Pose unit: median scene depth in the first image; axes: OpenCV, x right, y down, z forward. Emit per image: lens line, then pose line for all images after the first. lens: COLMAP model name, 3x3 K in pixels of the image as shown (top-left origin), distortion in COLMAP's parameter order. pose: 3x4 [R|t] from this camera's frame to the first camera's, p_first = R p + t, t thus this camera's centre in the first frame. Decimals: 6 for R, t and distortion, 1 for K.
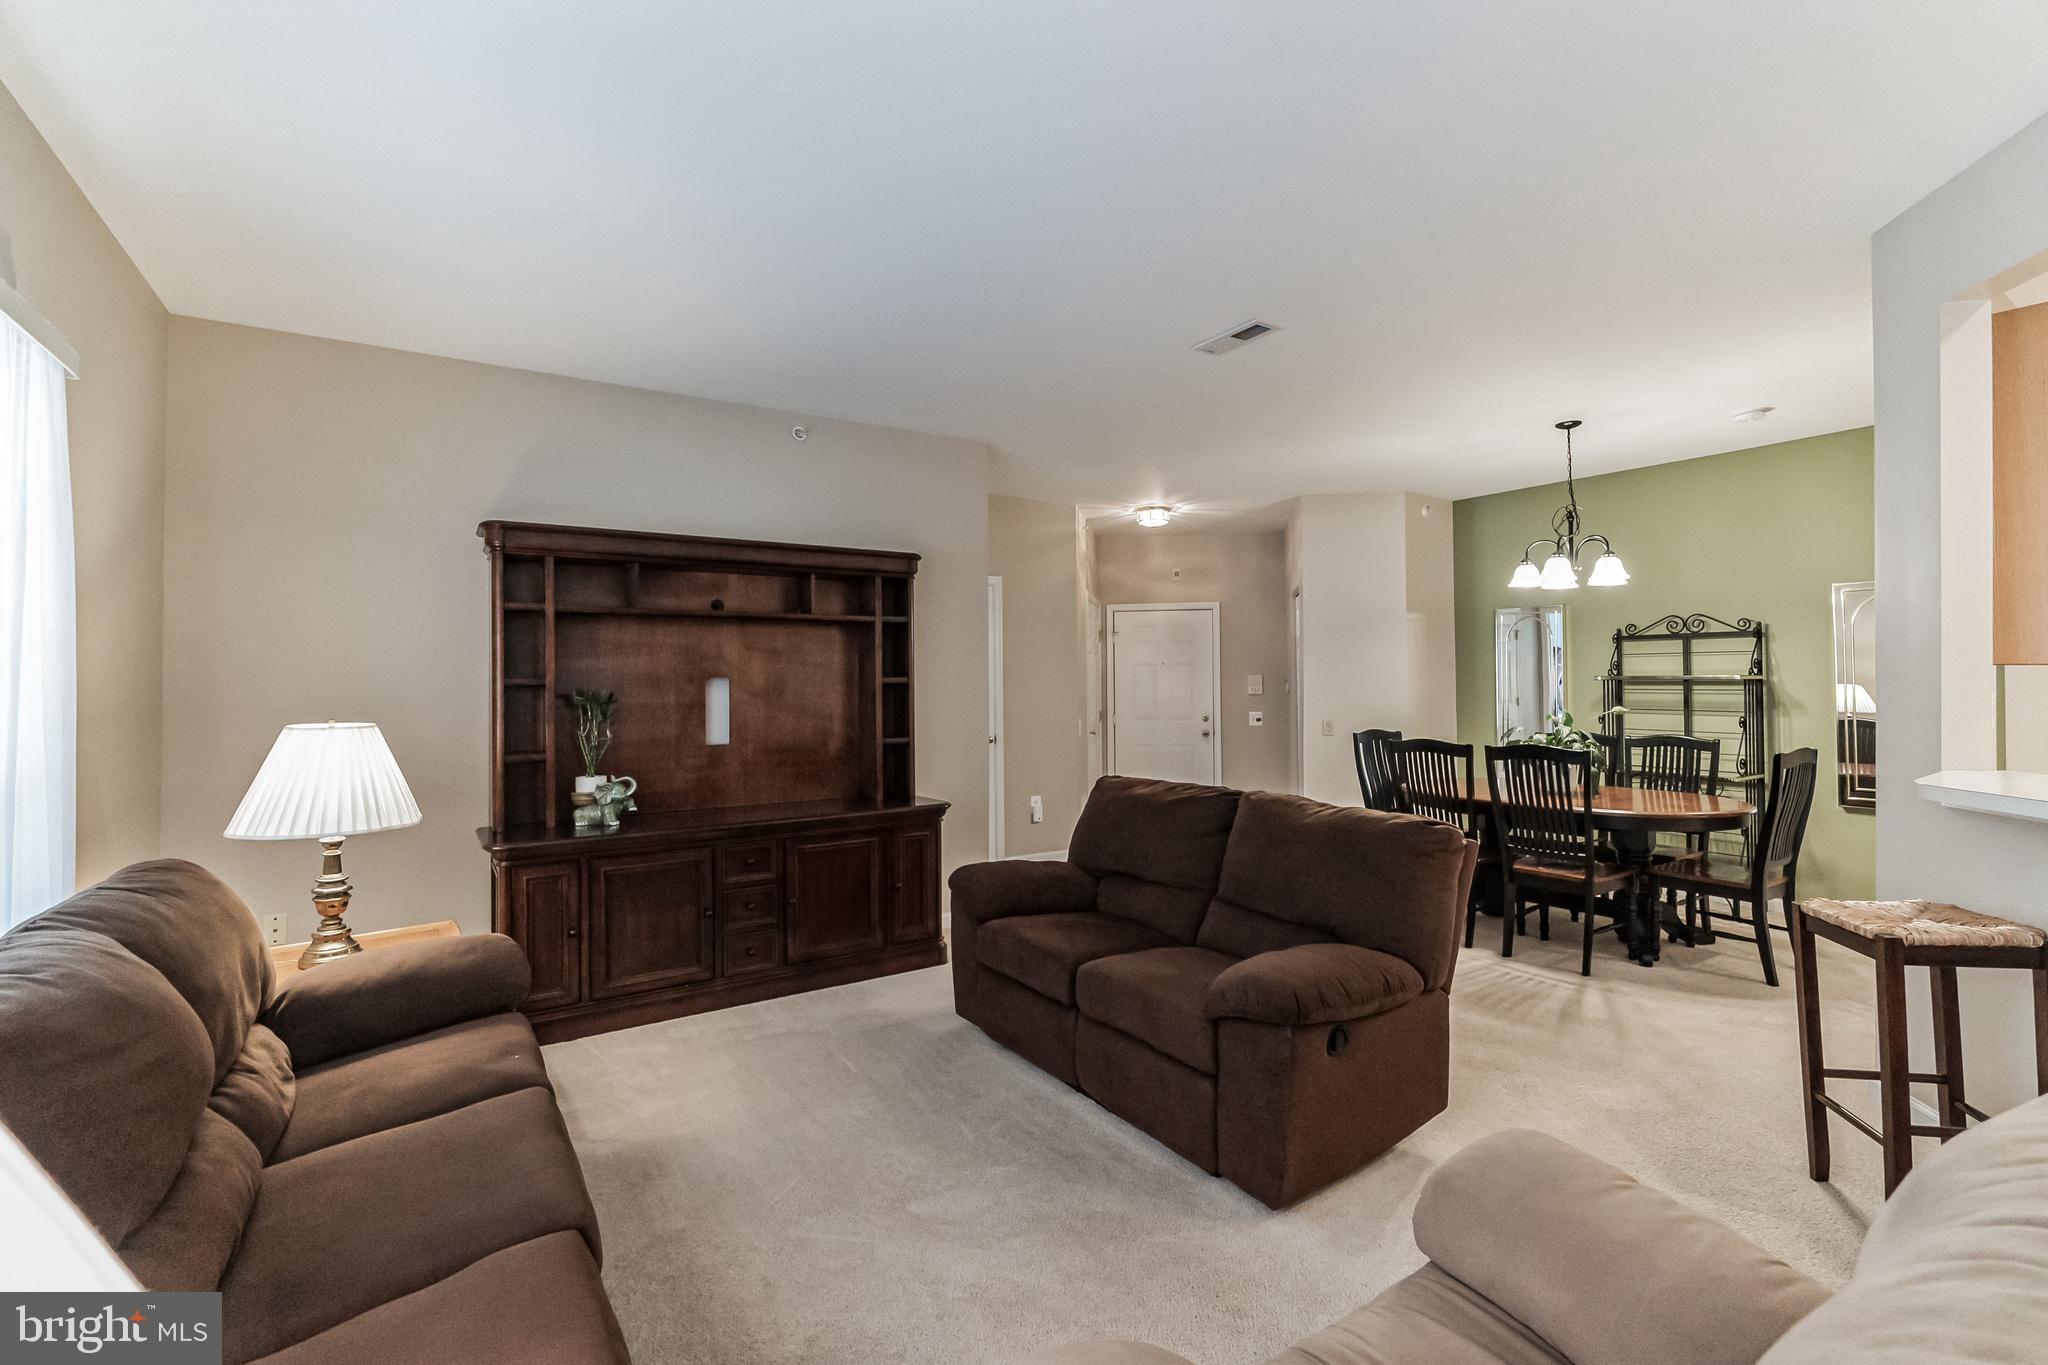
lens RADIAL K [[918.7, 0, 1018.6], [0, 918.7, 672.3], [0, 0, 1]] dist [-0.000779, -0.000094]
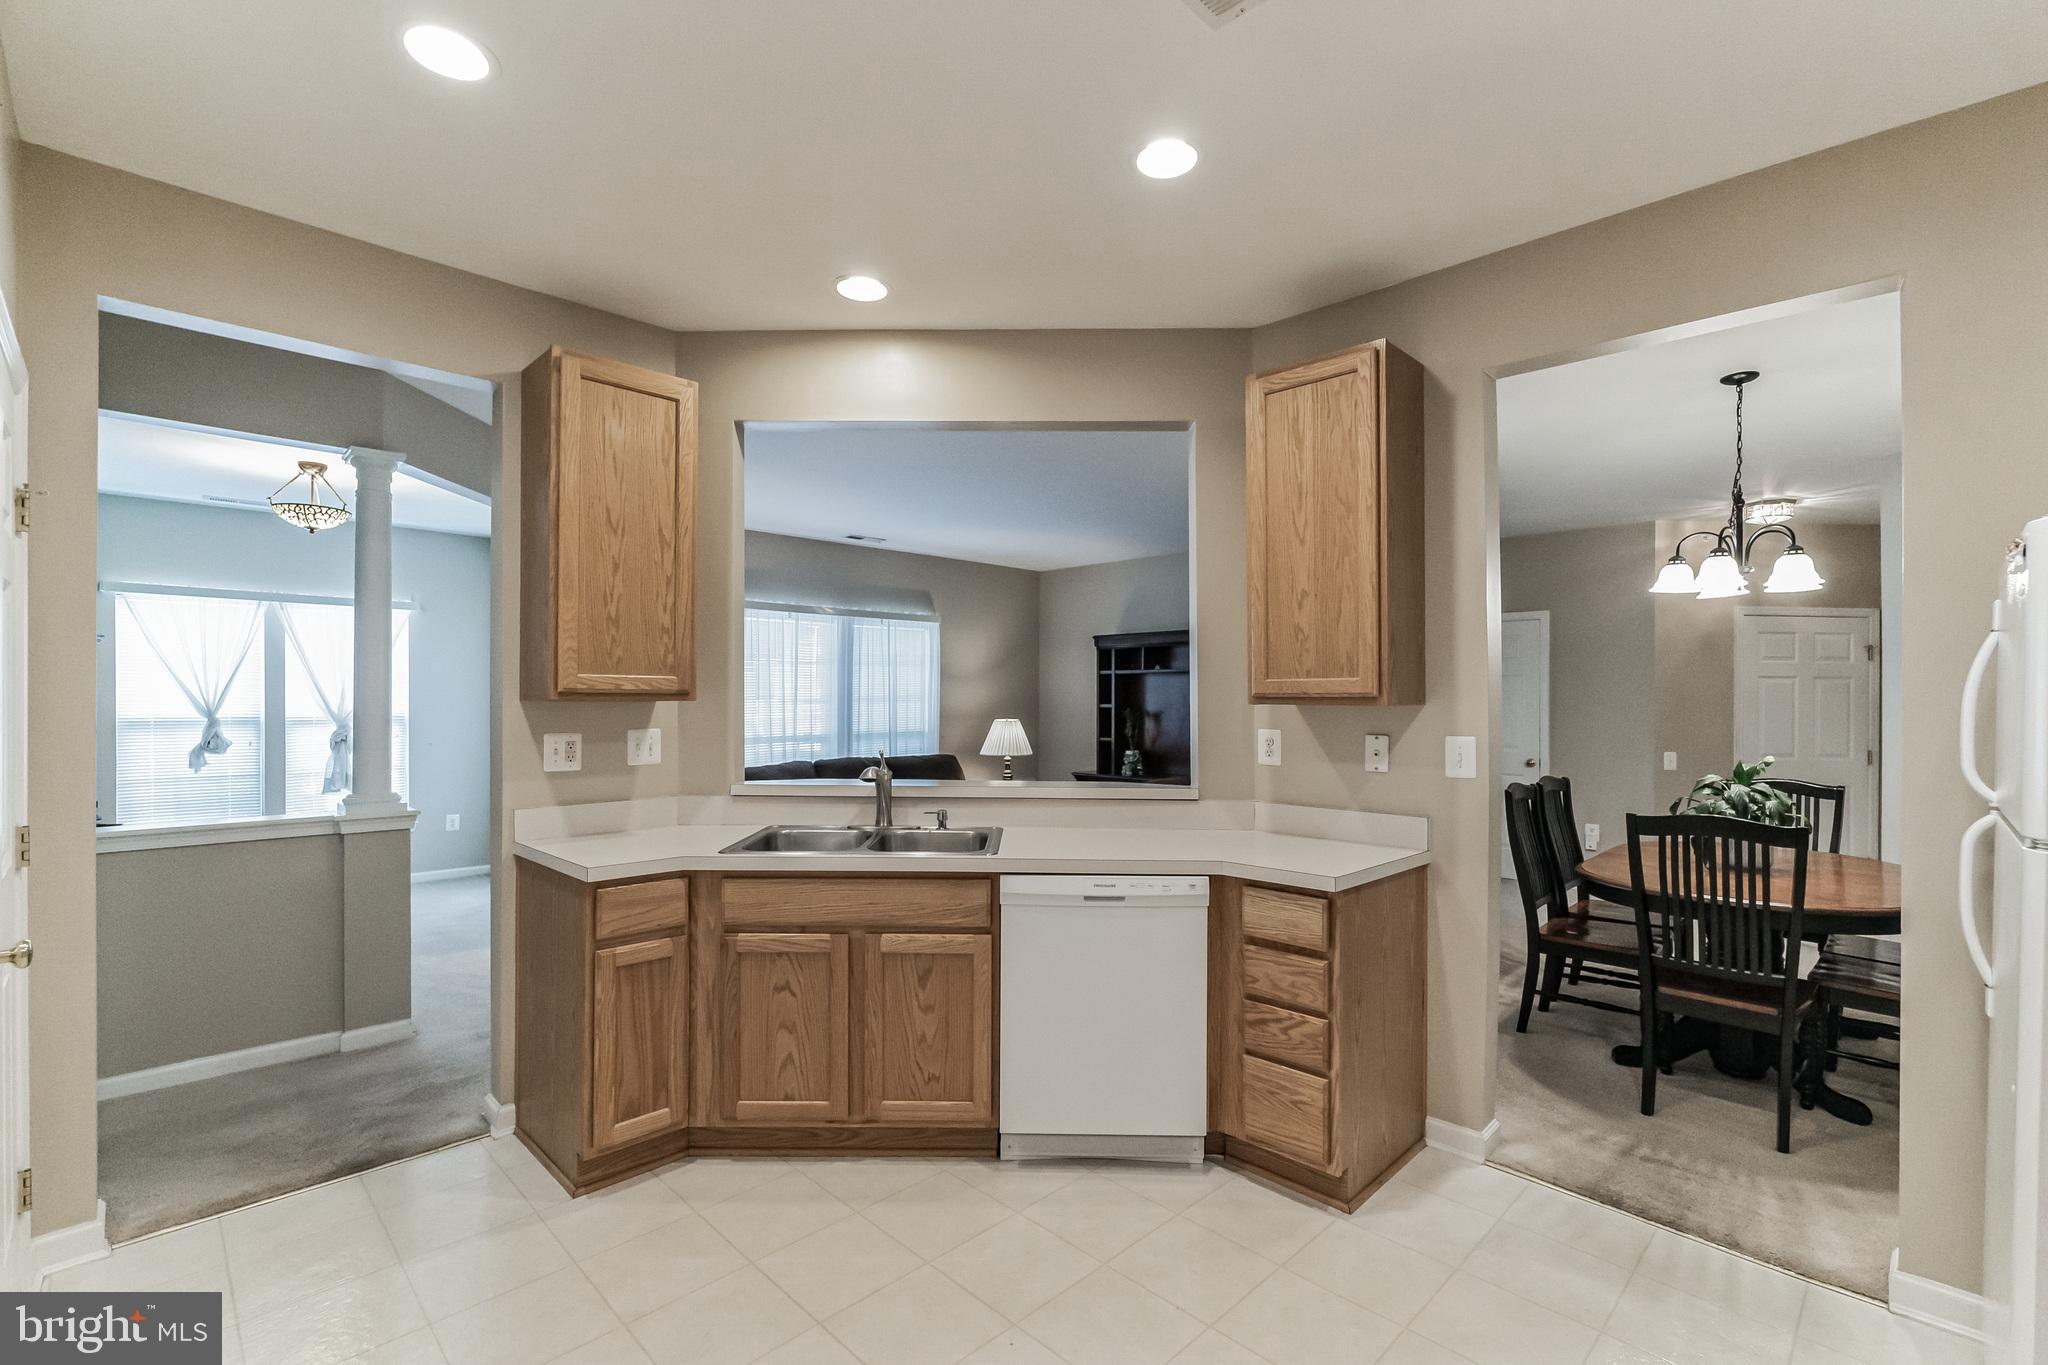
lens RADIAL K [[892.0, 0, 1023.0], [0, 892.0, 702.5], [0, 0, 1]] dist [-0.000758, 0.000041]
pose [[0.202594, 0.006874, -0.979239, 1.087246], [0.001638, 0.999972, 0.007358, -0.008983], [0.979262, -0.003095, 0.202576, 0.249472]]
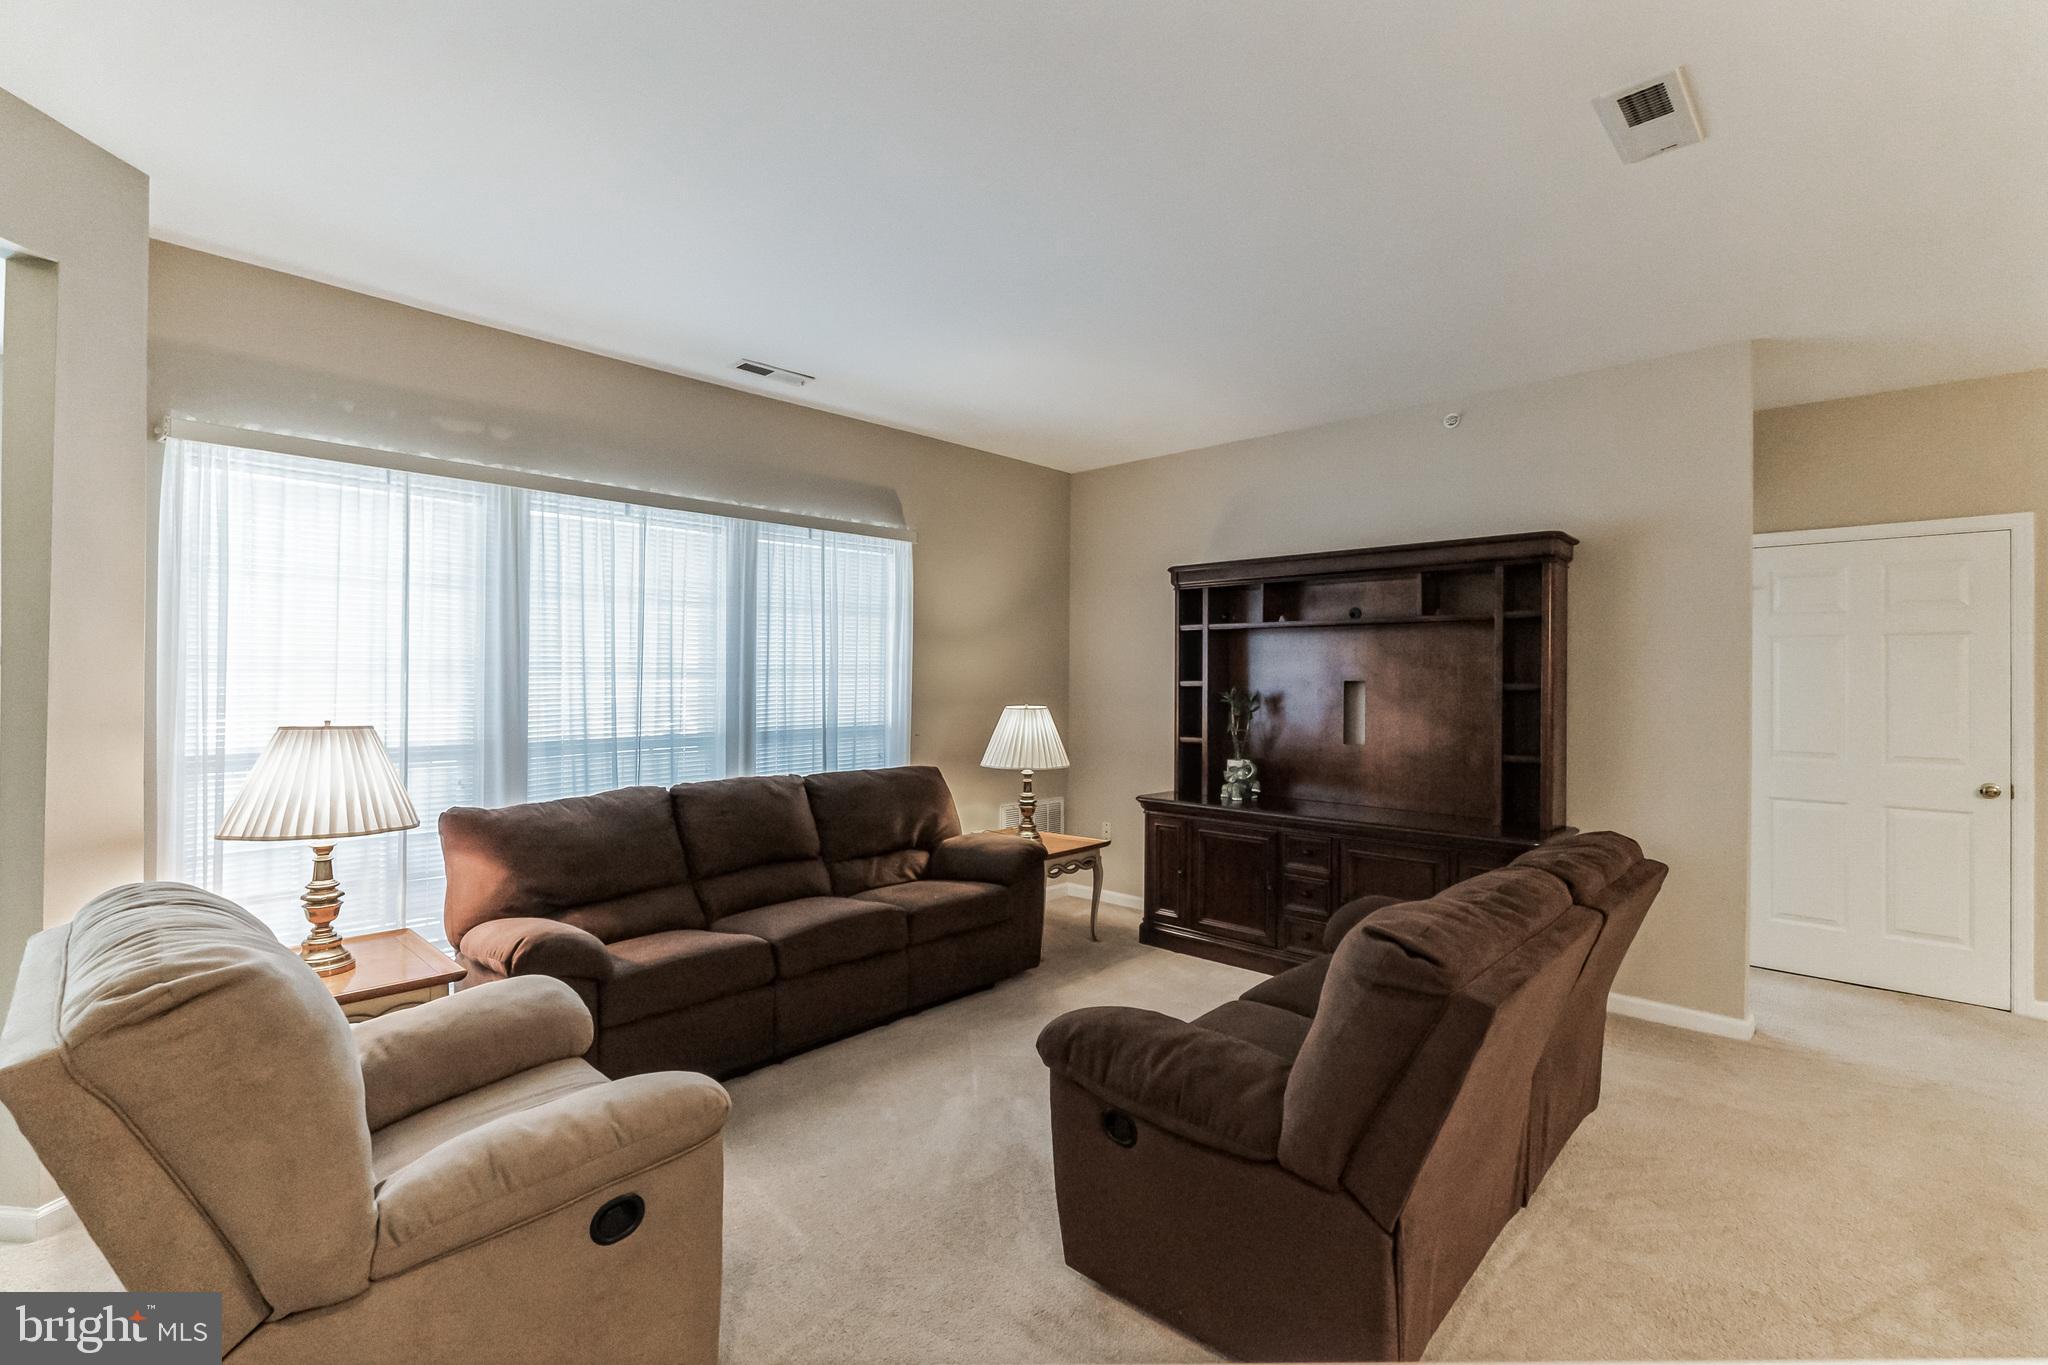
lens RADIAL K [[907.8, 0, 1032.4], [0, 907.8, 678.9], [0, 0, 1]] dist [-0.000185, 0.000196]
pose [[0.235704, 0.007680, -0.971794, 0.484627], [-0.001675, 0.999971, 0.007496, -0.003585], [0.971823, -0.000139, 0.235710, 0.320624]]
